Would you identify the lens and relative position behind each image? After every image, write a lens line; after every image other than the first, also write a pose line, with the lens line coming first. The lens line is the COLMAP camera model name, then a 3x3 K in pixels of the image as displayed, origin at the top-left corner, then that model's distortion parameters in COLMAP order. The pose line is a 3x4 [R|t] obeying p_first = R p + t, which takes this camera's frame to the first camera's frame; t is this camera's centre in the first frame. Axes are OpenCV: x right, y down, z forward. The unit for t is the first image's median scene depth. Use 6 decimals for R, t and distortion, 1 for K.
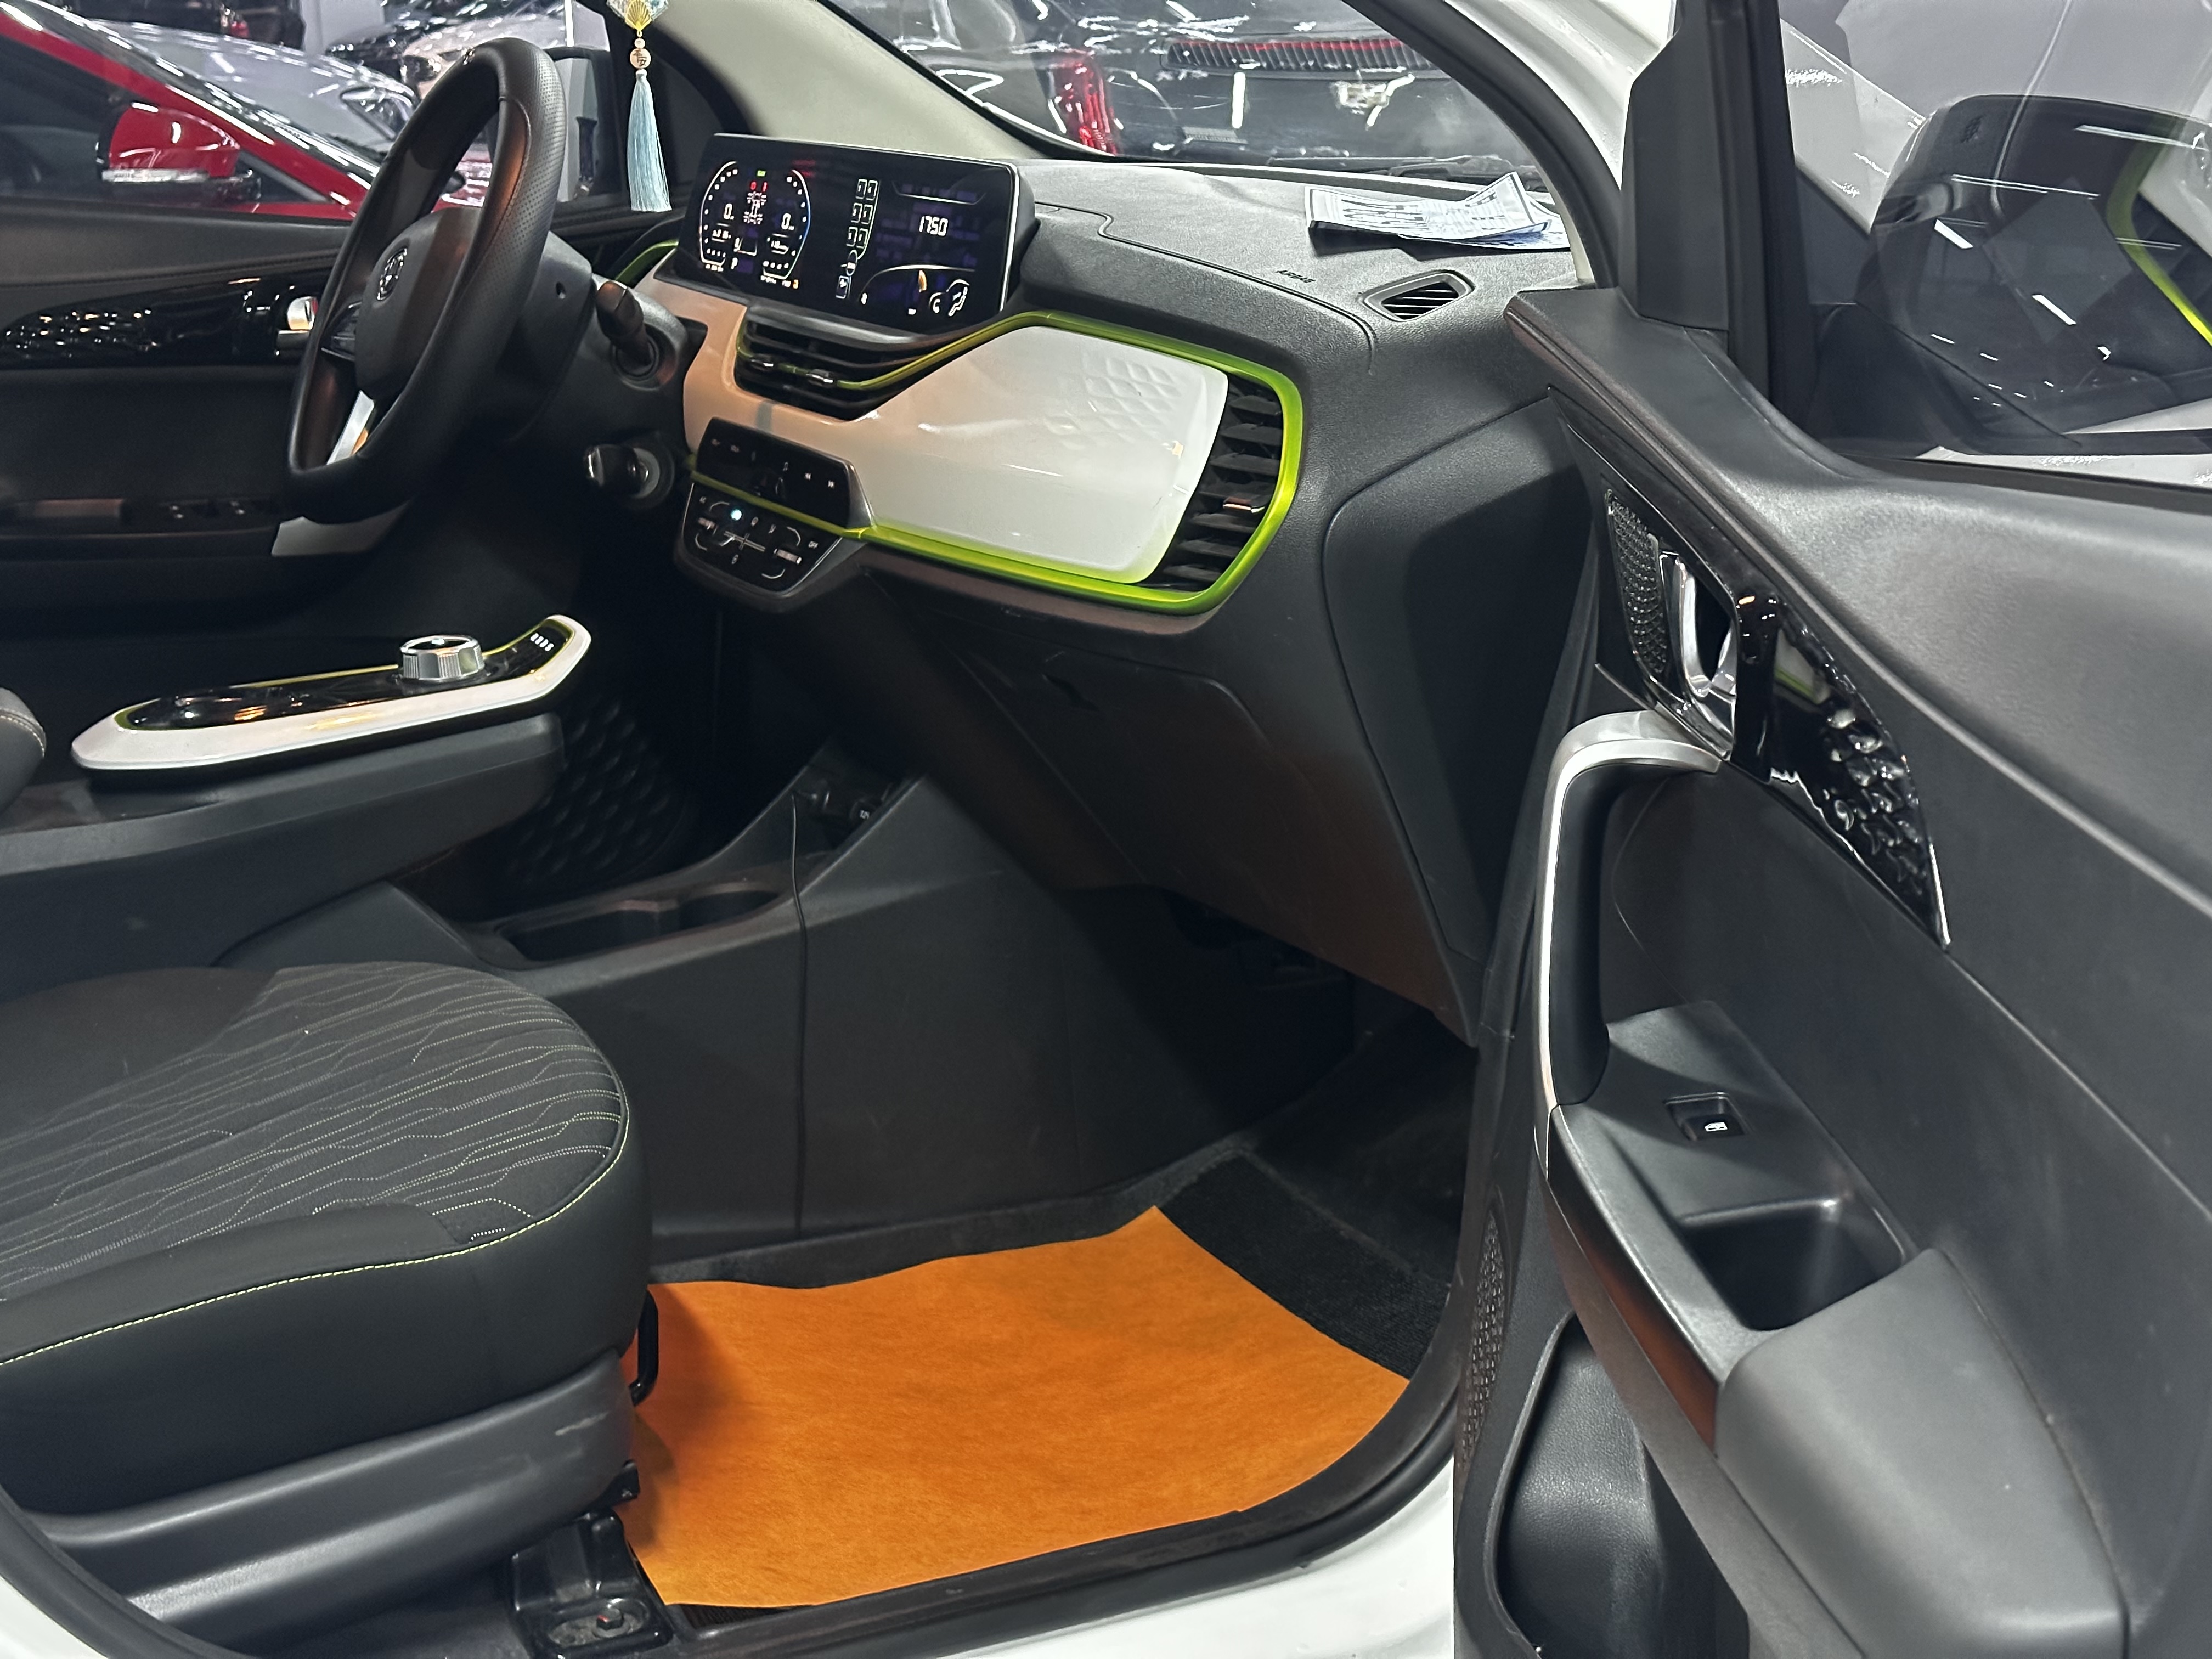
lens RADIAL K [[3149.1, 0, 1106.0], [0, 3149.1, 829.5], [0, 0, 1]] dist [0.196467, -0.046755]
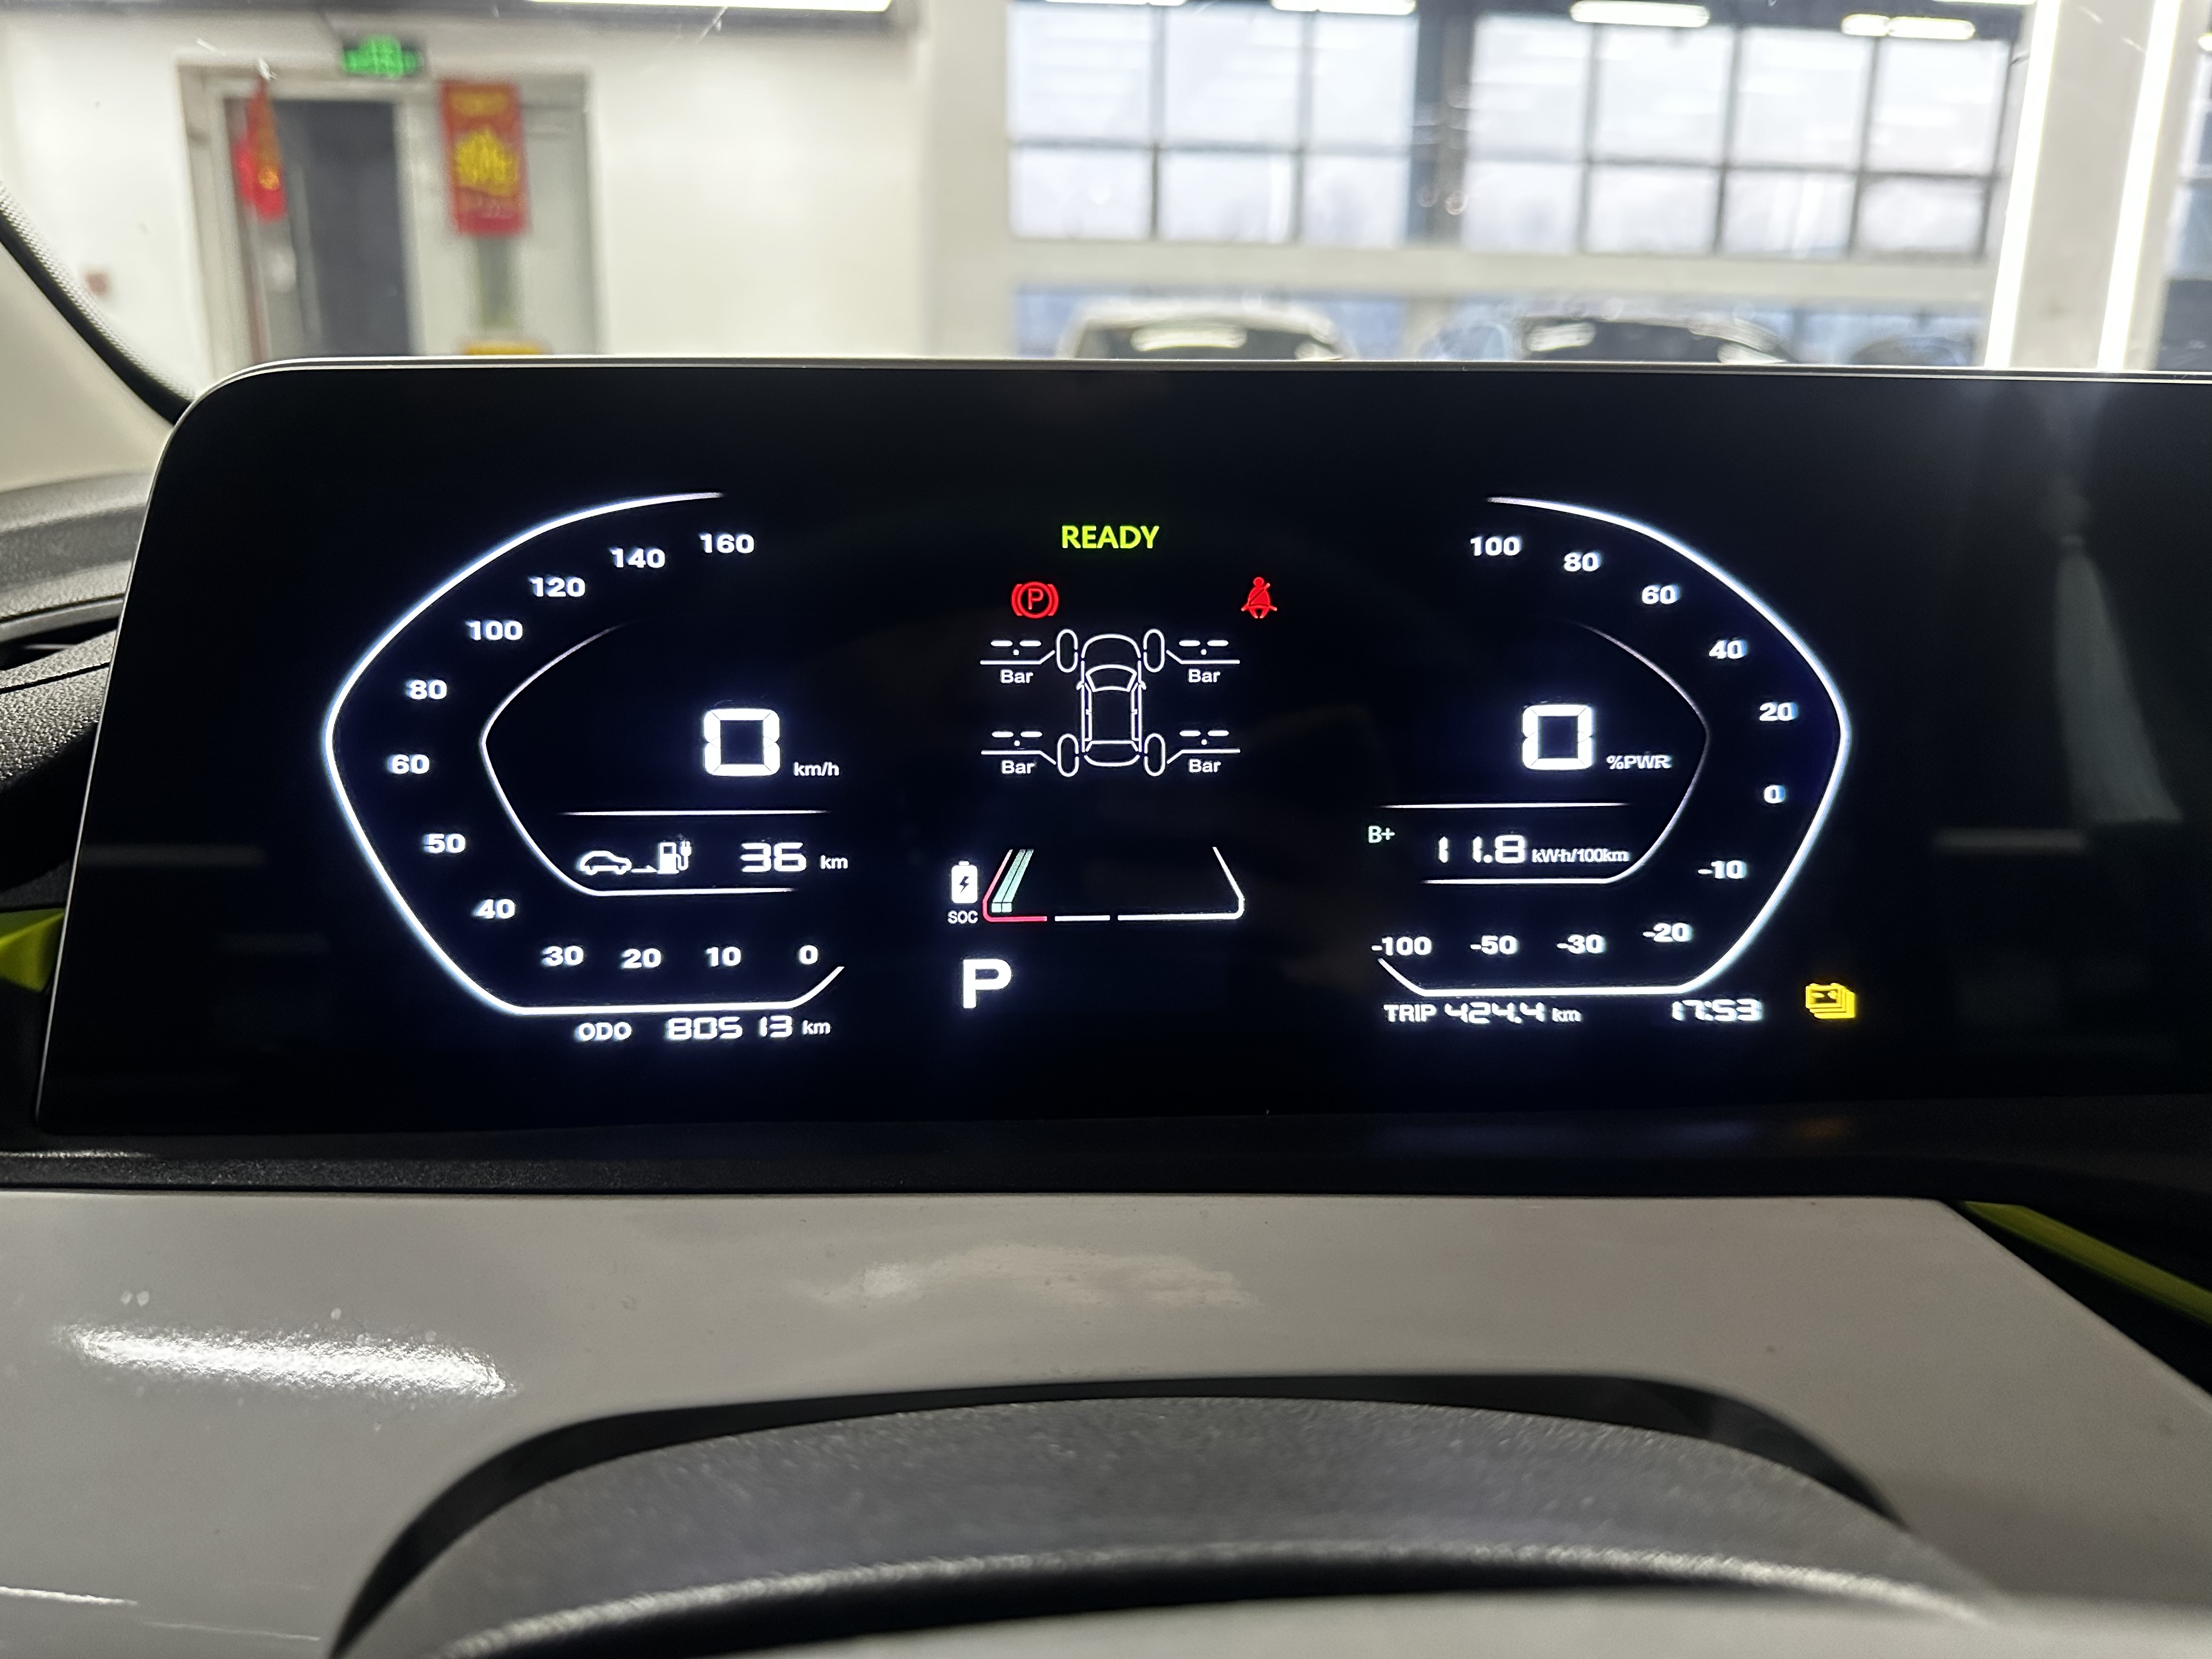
lens RADIAL K [[1572.6, 0, 1106.0], [0, 1572.6, 829.5], [0, 0, 1]] dist [0.157189, -0.161668]
pose [[0.368462, -0.232462, 0.900109, -0.233410], [0.222048, 0.962214, 0.157605, -0.231827], [-0.902735, 0.141796, 0.406157, 1.091361]]
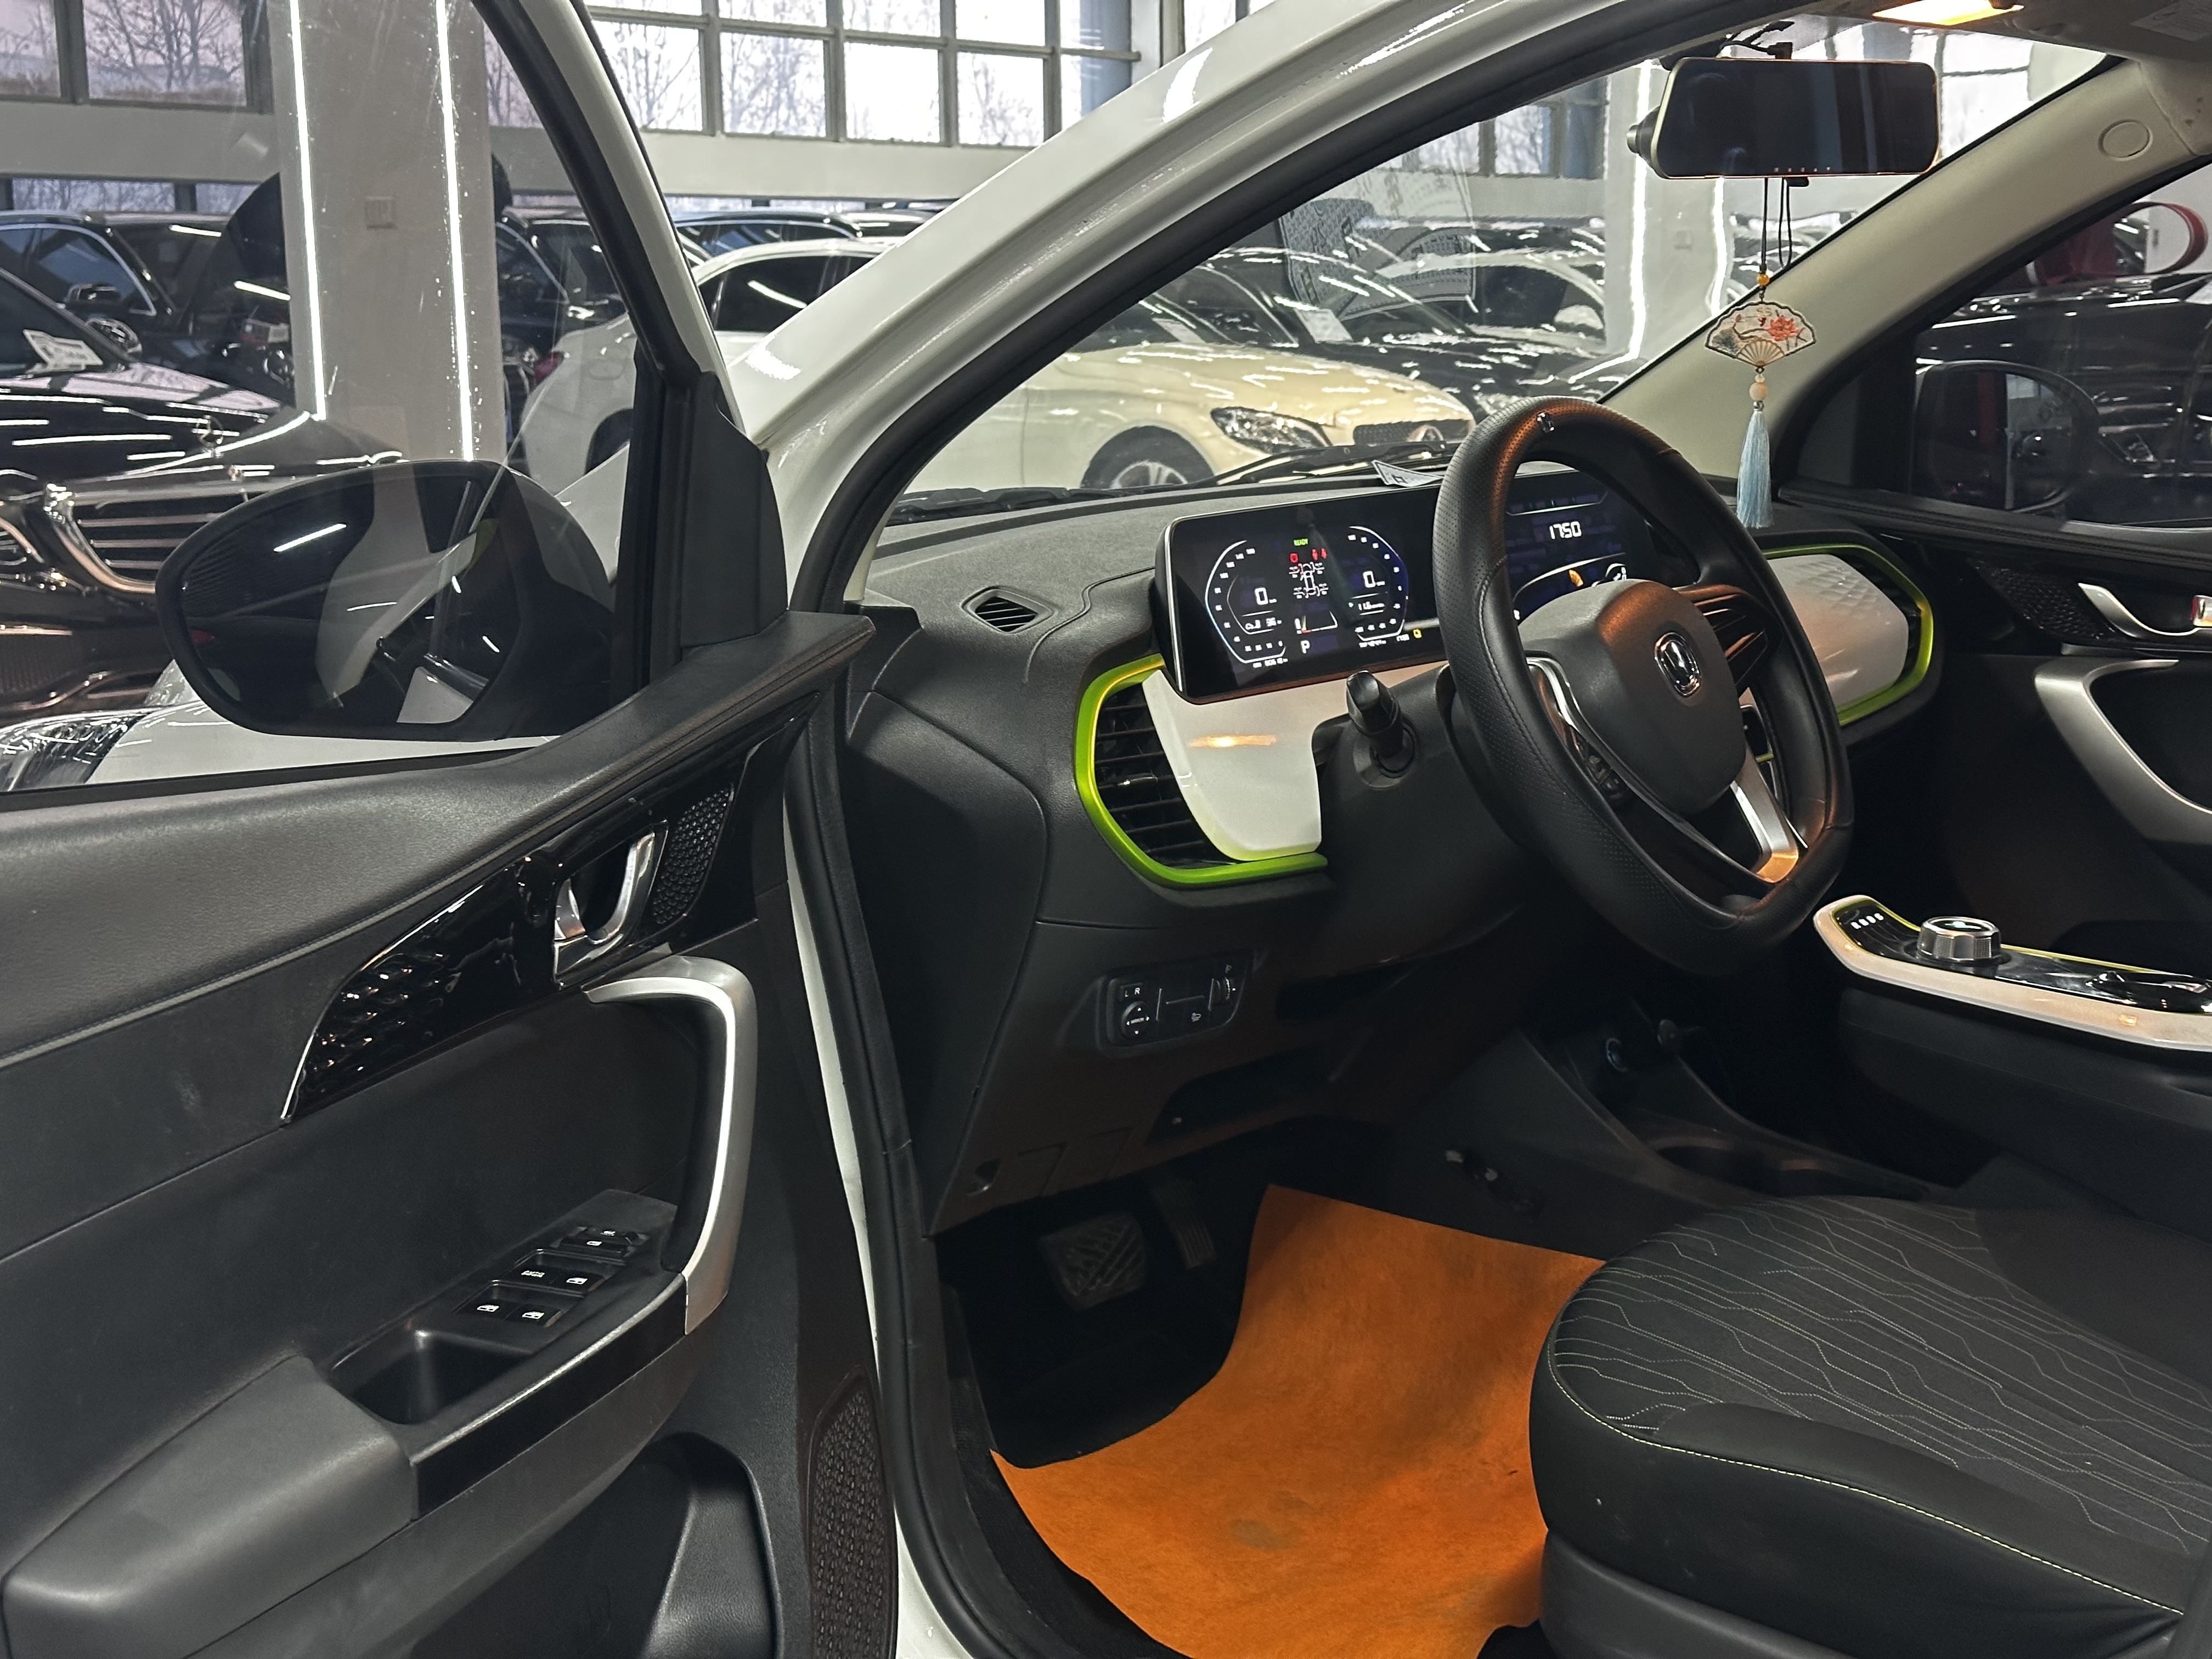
lens RADIAL K [[3149.1, 0, 1106.0], [0, 3149.1, 829.5], [0, 0, 1]] dist [0.196467, -0.046755]
pose [[-0.440329, -0.143256, 0.886334, -0.997017], [0.243210, 0.931248, 0.271342, -0.436154], [-0.864268, 0.335045, -0.375214, 1.595618]]
